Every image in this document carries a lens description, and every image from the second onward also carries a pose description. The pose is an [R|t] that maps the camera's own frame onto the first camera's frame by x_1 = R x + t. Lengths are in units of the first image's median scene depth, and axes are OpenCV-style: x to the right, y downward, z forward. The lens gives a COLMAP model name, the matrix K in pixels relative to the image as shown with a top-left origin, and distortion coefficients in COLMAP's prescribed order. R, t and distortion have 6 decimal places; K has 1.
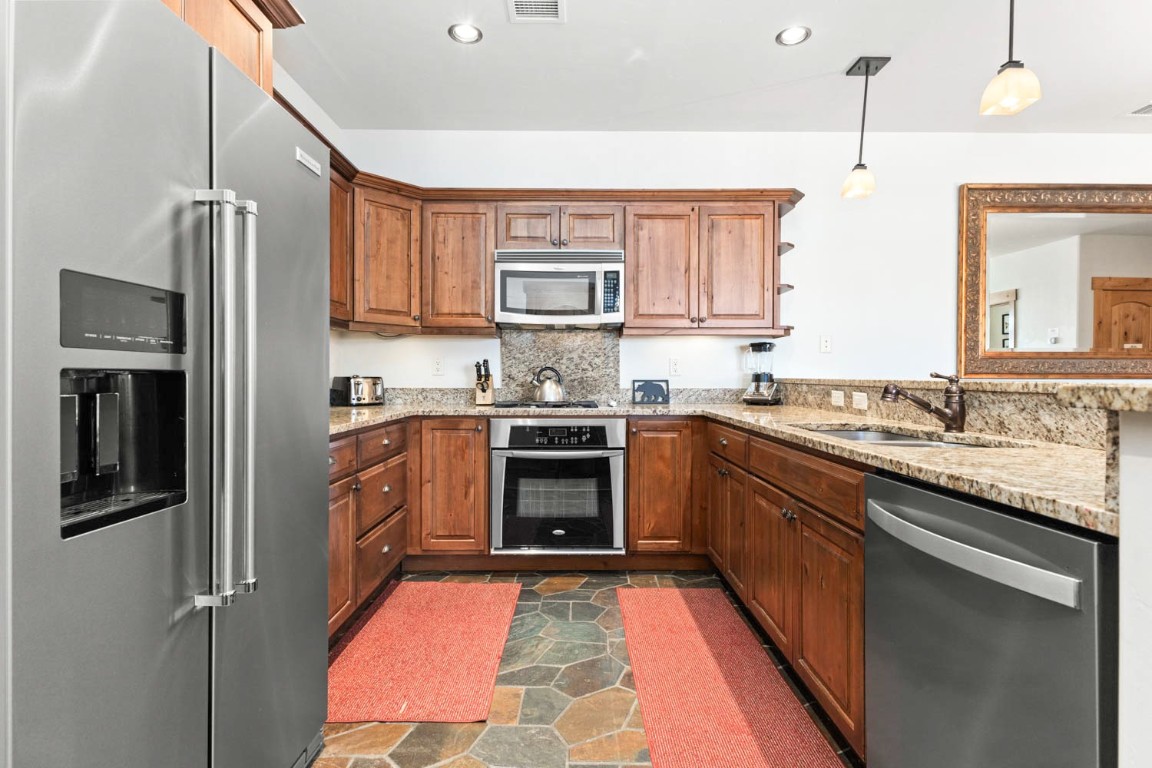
lens RADIAL K [[562.9, 0, 576.0], [0, 562.9, 384.0], [0, 0, 1]] dist [0.010250, -0.000161]
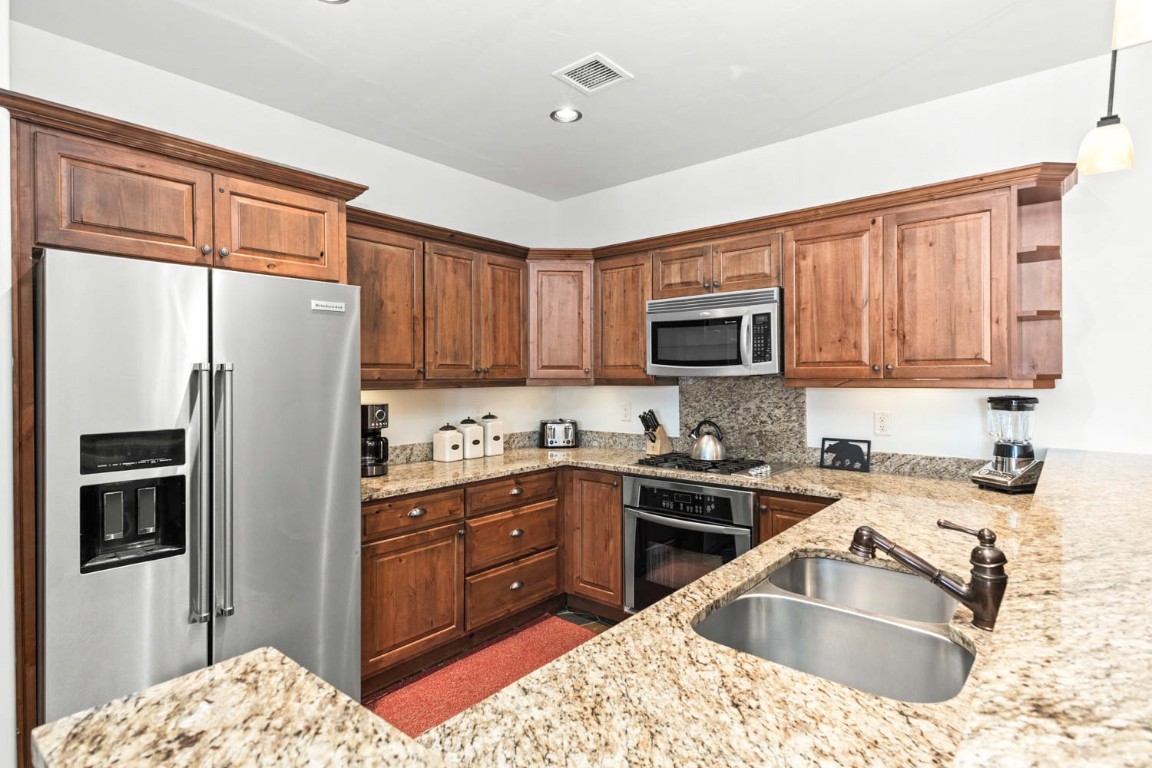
lens RADIAL K [[584.3, 0, 573.4], [0, 584.3, 378.4], [0, 0, 1]] dist [0.016231, -0.000081]
pose [[0.755937, -0.003021, -0.654638, 0.421143], [-0.001017, 0.999983, -0.005789, -0.095847], [0.654644, 0.005042, 0.755921, 0.143233]]
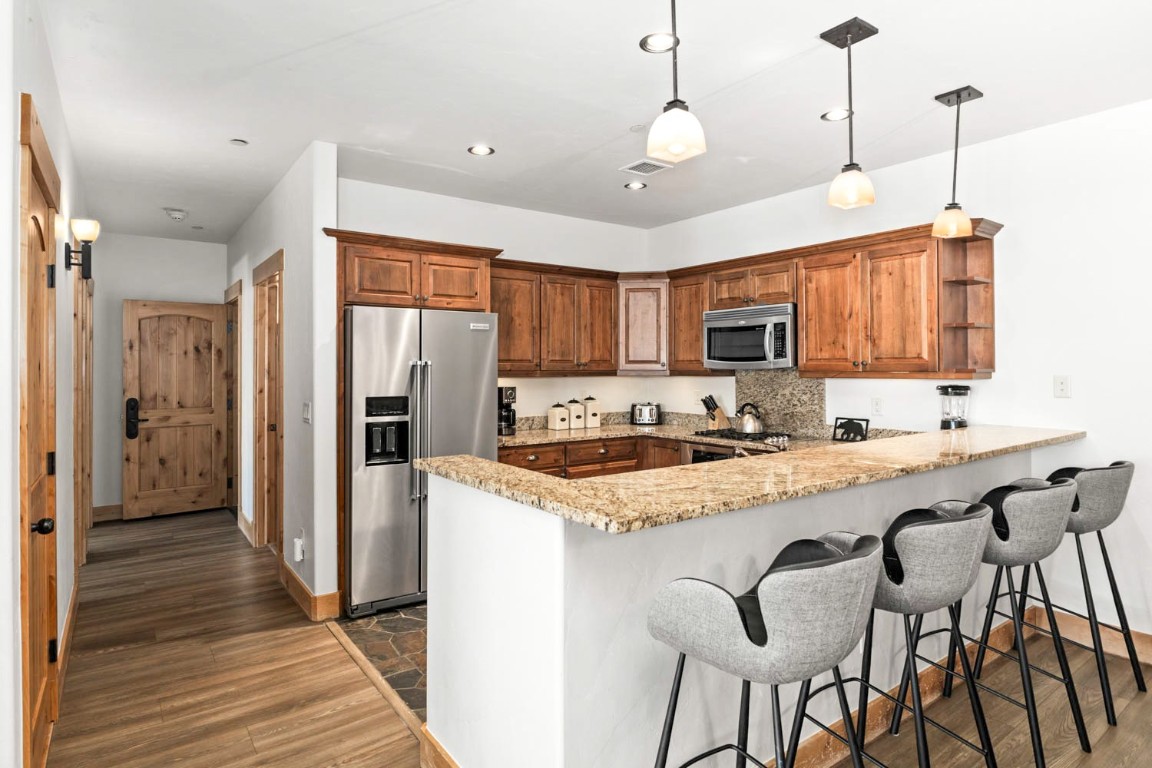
lens RADIAL K [[636.5, 0, 570.9], [0, 636.5, 363.6], [0, 0, 1]] dist [-0.002344, -0.000173]
pose [[0.576453, -0.008183, -0.817089, 0.863113], [-0.007049, 0.999863, -0.014987, -0.093796], [0.817100, 0.014399, 0.576316, -0.090824]]
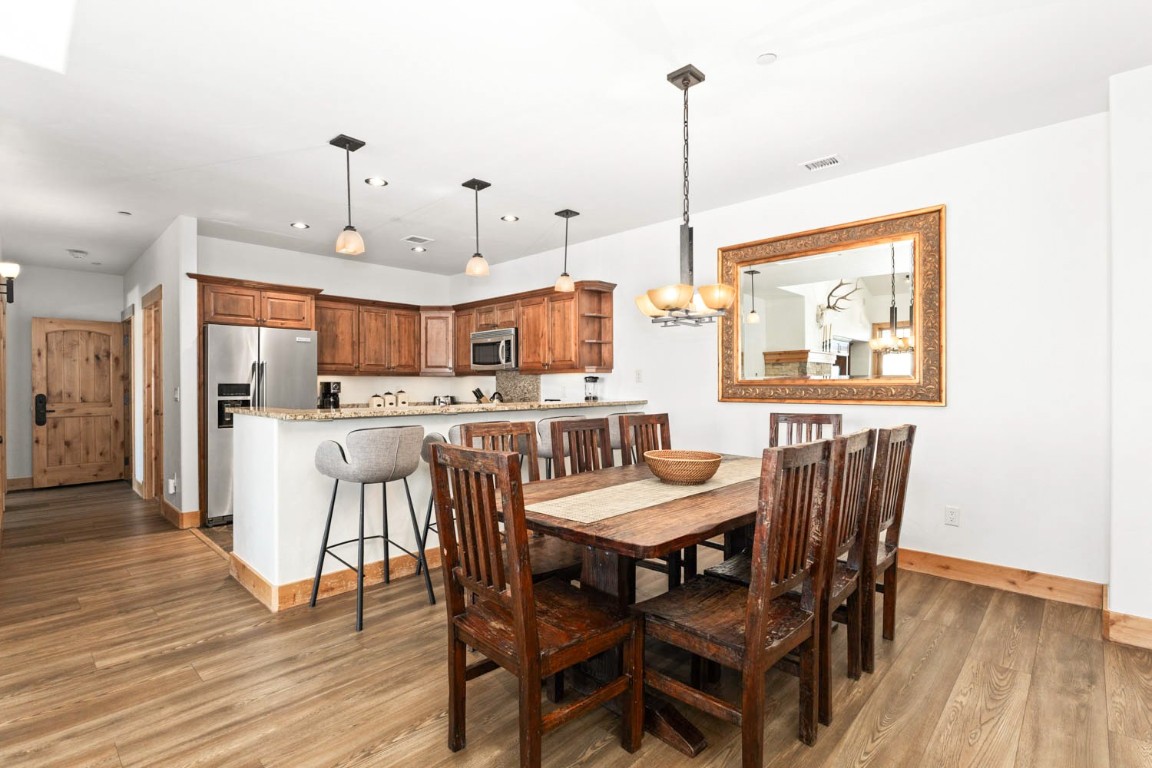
lens RADIAL K [[553.1, 0, 569.5], [0, 553.1, 387.9], [0, 0, 1]] dist [-0.000763, -0.000506]
pose [[0.705607, -0.001143, -0.708602, 1.455690], [-0.004642, 0.999970, -0.006236, -0.034832], [0.708588, 0.007689, 0.705581, -0.121129]]
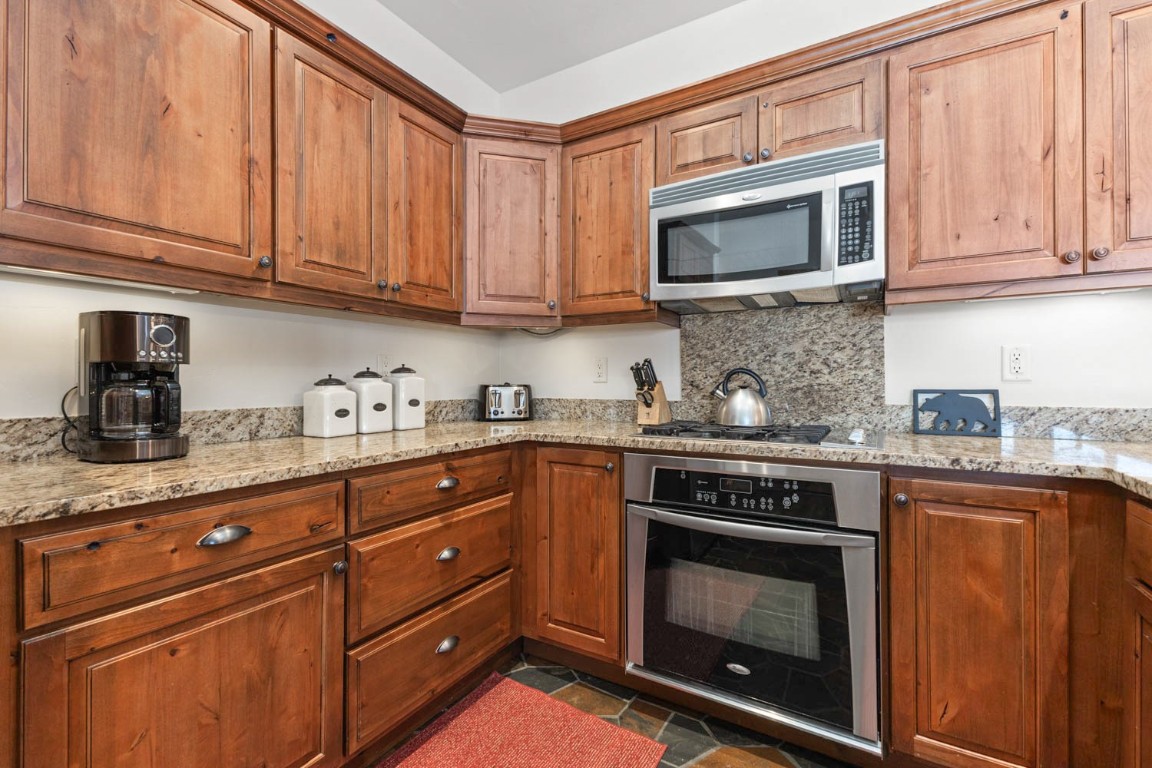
lens RADIAL K [[500.7, 0, 576.0], [0, 500.7, 384.0], [0, 0, 1]] dist [0.007919, -0.000298]
pose [[0.856198, -0.002759, -0.516641, 0.079969], [-0.002381, 0.999954, -0.009285, -0.007956], [0.516643, 0.009180, 0.856152, 0.455901]]
